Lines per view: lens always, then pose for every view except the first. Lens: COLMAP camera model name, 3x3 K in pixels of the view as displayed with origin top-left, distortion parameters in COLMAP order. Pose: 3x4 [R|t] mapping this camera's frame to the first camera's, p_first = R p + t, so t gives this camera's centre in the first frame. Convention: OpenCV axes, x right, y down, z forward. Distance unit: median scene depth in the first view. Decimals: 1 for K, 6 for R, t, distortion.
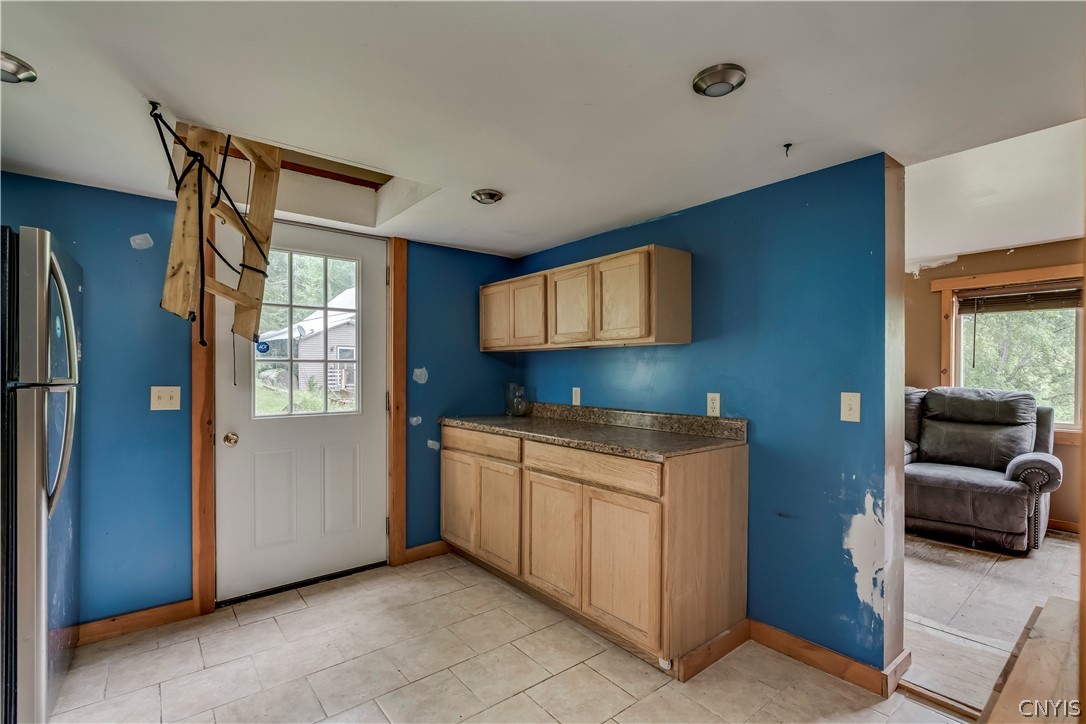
lens RADIAL K [[504.6, 0, 540.5], [0, 504.6, 373.8], [0, 0, 1]] dist [-0.005201, 0.002979]
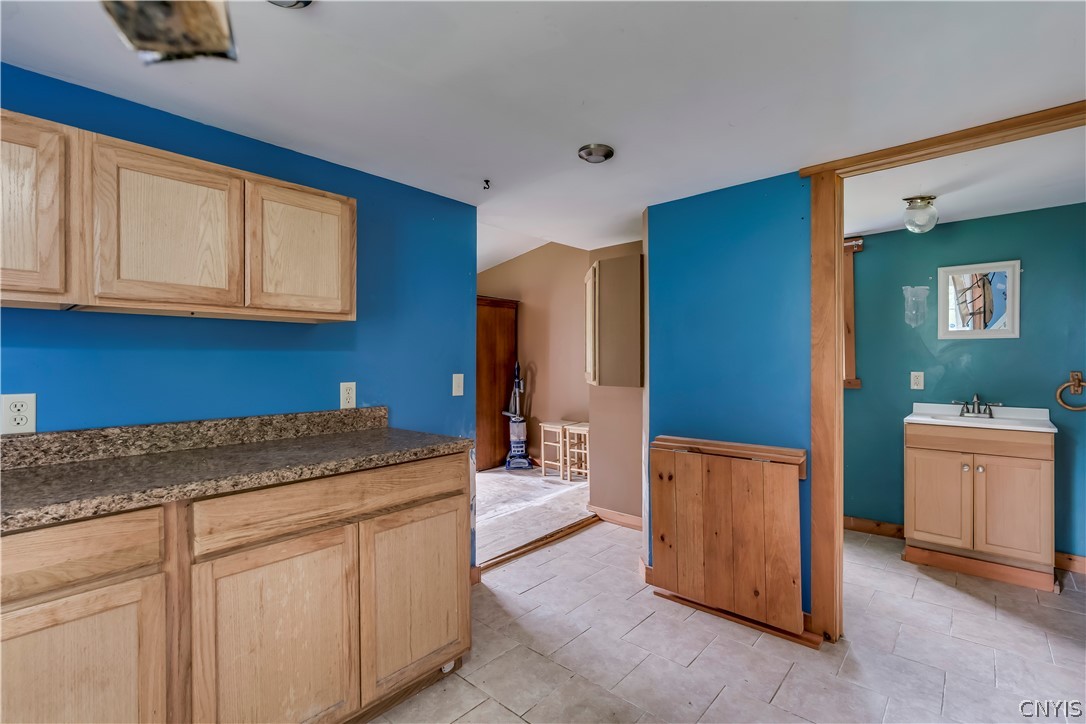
lens RADIAL K [[504.6, 0, 540.3], [0, 504.6, 360.9], [0, 0, 1]] dist [-0.005201, 0.002979]
pose [[-0.173305, -0.001244, 0.984867, -0.728259], [0.008886, 0.999957, 0.002826, 0.001246], [-0.984828, 0.009241, -0.173287, 1.007869]]
